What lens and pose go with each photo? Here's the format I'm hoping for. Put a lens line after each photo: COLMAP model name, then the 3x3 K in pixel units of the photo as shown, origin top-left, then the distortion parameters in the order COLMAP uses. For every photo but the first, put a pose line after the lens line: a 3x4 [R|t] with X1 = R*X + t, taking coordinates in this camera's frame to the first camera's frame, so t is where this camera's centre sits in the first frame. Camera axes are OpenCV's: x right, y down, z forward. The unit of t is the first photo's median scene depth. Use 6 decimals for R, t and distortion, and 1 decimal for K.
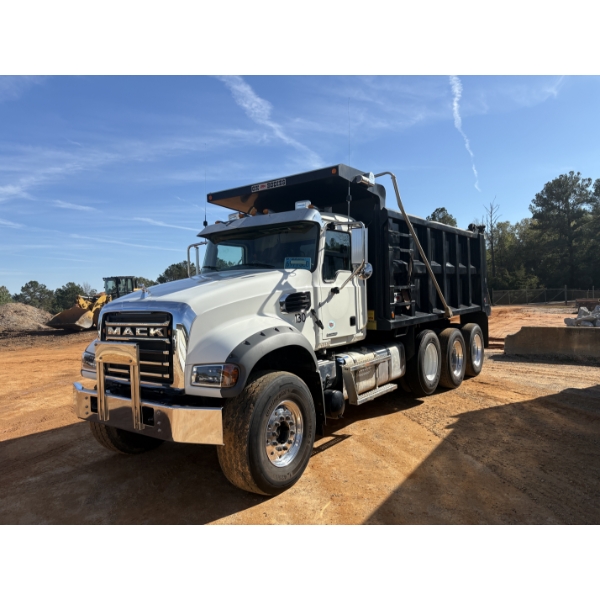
lens RADIAL K [[462.4, 0, 311.9], [0, 462.4, 279.6], [0, 0, 1]] dist [0.001039, -0.140674]
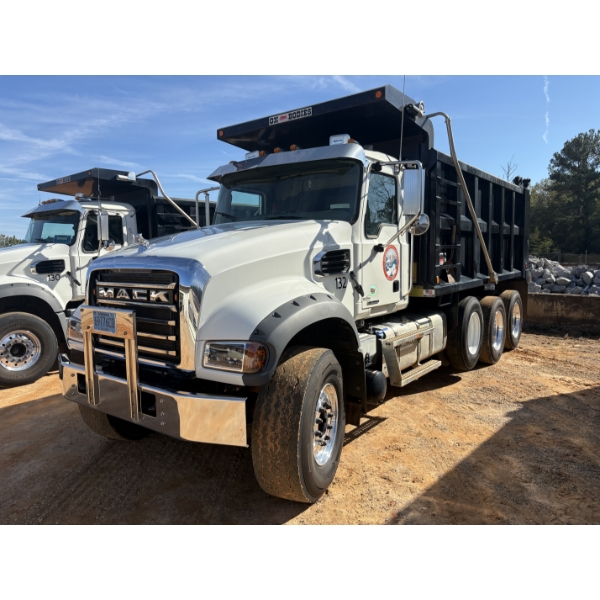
lens RADIAL K [[456.1, 0, 300.0], [0, 456.1, 300.0], [0, 0, 1]] dist [-0.002343, -0.001107]
pose [[0.999084, 0.028308, -0.032104, -0.062267], [-0.023747, 0.990632, 0.134477, 0.009217], [0.035610, -0.133591, 0.990397, 0.207686]]
